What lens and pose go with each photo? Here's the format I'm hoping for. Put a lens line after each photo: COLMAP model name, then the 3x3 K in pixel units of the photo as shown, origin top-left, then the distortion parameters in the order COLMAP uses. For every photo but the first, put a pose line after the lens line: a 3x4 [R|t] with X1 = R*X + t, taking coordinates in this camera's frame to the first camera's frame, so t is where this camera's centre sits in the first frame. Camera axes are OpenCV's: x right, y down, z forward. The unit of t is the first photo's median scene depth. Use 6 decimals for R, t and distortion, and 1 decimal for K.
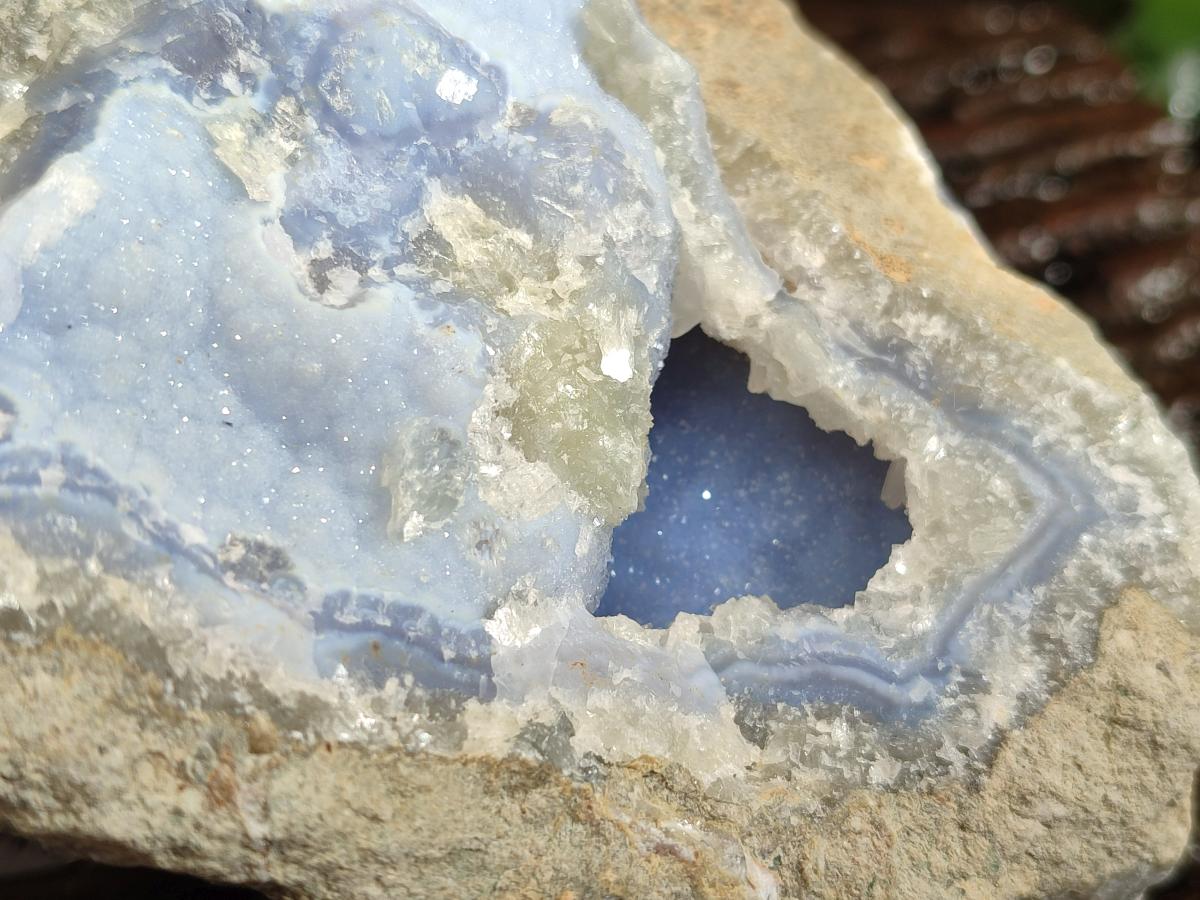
lens RADIAL K [[1849.5, 0, 592.5], [0, 1849.5, 443.0], [0, 0, 1]] dist [0.362890, -2.669414]
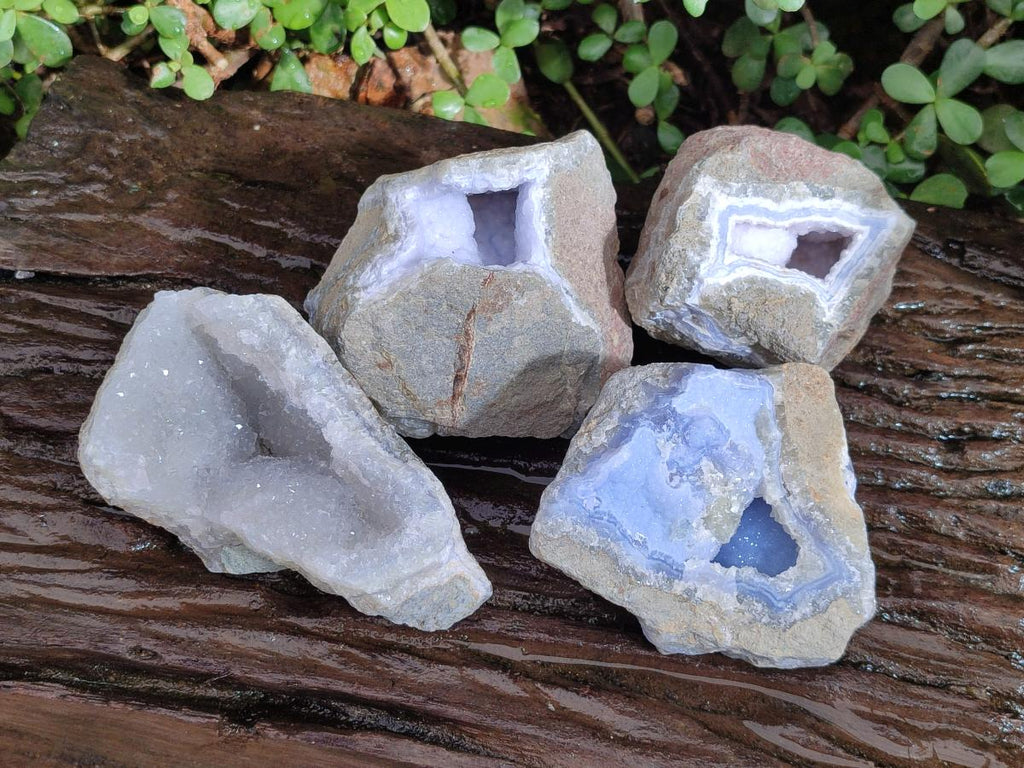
lens RADIAL K [[1578.3, 0, 505.6], [0, 1578.3, 378.0], [0, 0, 1]] dist [0.362890, -2.669414]
pose [[0.935624, 0.312136, -0.164858, 0.029334], [-0.256080, 0.921619, 0.291619, -1.266308], [0.242961, -0.230629, 0.942221, -2.495176]]
